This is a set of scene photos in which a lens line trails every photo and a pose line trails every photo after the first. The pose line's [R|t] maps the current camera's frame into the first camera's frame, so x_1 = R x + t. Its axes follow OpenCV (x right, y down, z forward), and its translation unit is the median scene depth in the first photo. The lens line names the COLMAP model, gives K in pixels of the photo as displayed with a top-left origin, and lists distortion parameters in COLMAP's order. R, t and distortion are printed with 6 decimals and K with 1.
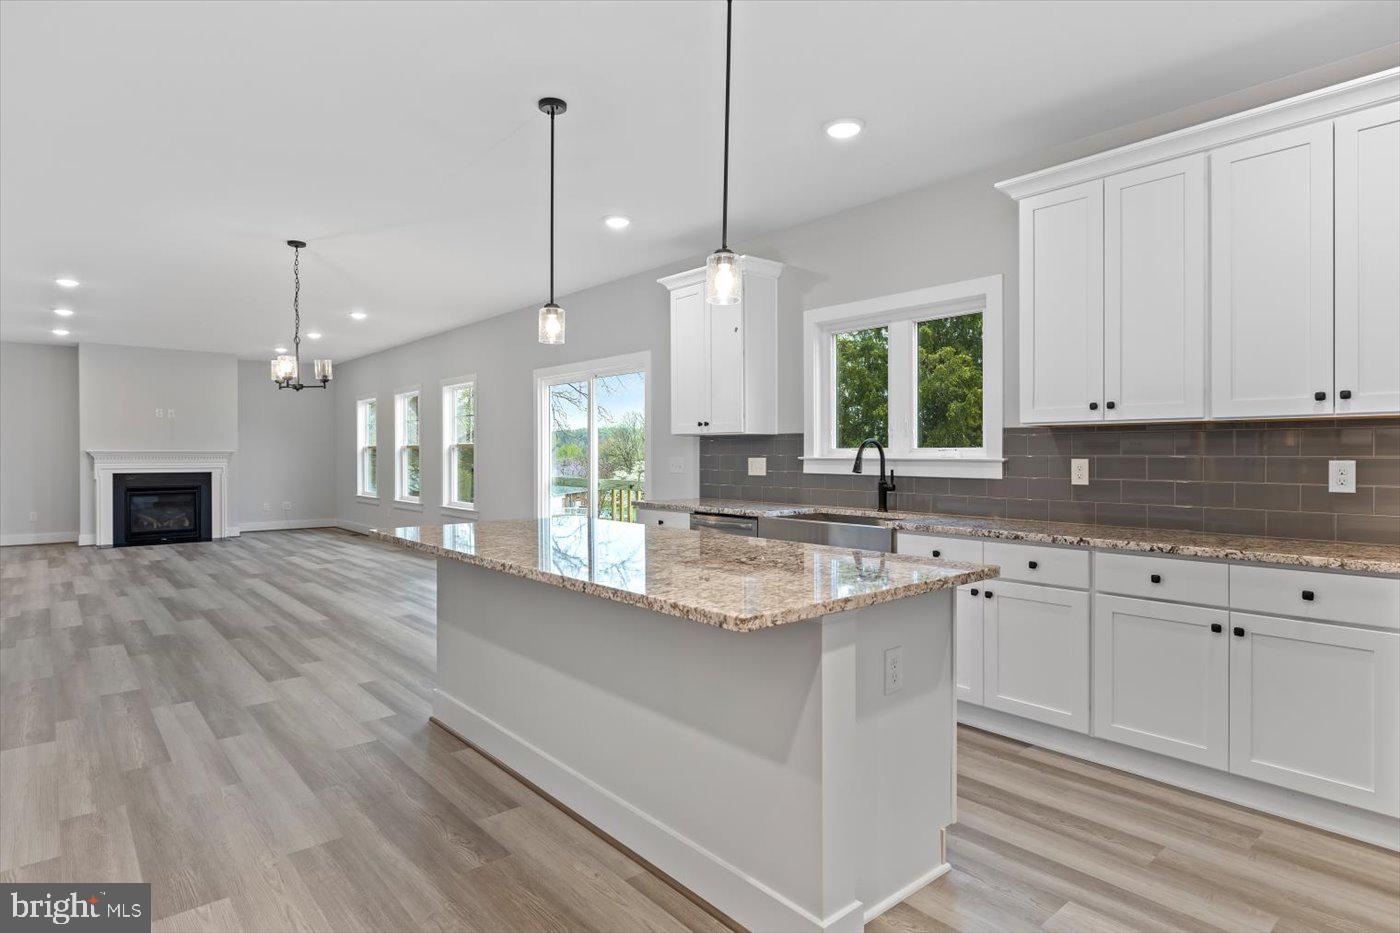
lens RADIAL K [[680.0, 0, 696.7], [0, 680.0, 454.3], [0, 0, 1]] dist [-0.000071, -0.000199]
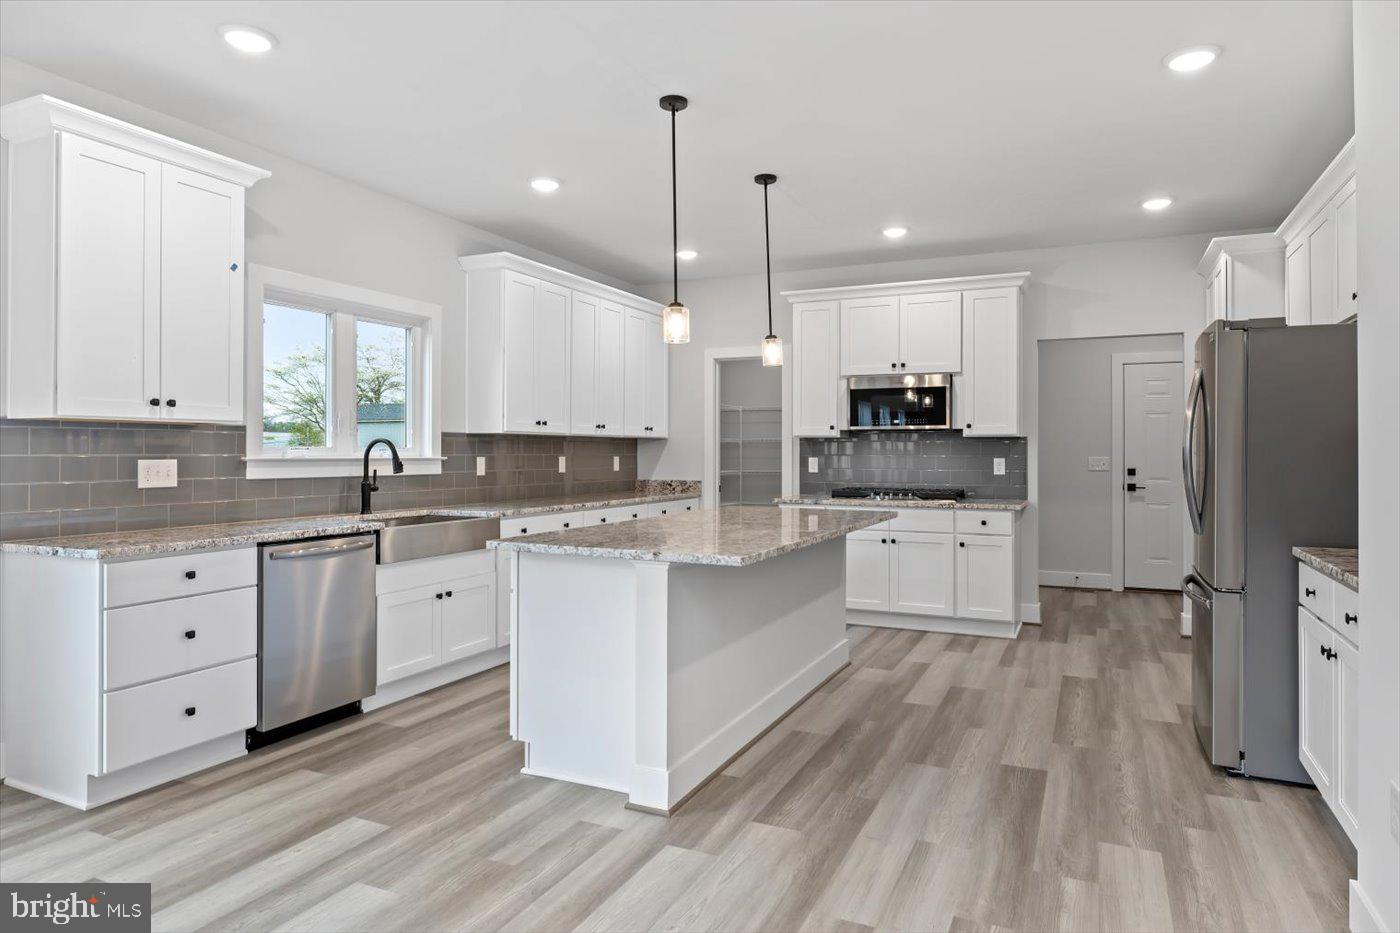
lens RADIAL K [[680.0, 0, 696.7], [0, 680.0, 454.3], [0, 0, 1]] dist [-0.000071, -0.000199]
pose [[-0.270231, -0.001483, 0.962794, -1.002587], [-0.000312, 0.999999, 0.001452, -0.001016], [-0.962795, 0.000092, -0.270231, 1.060916]]
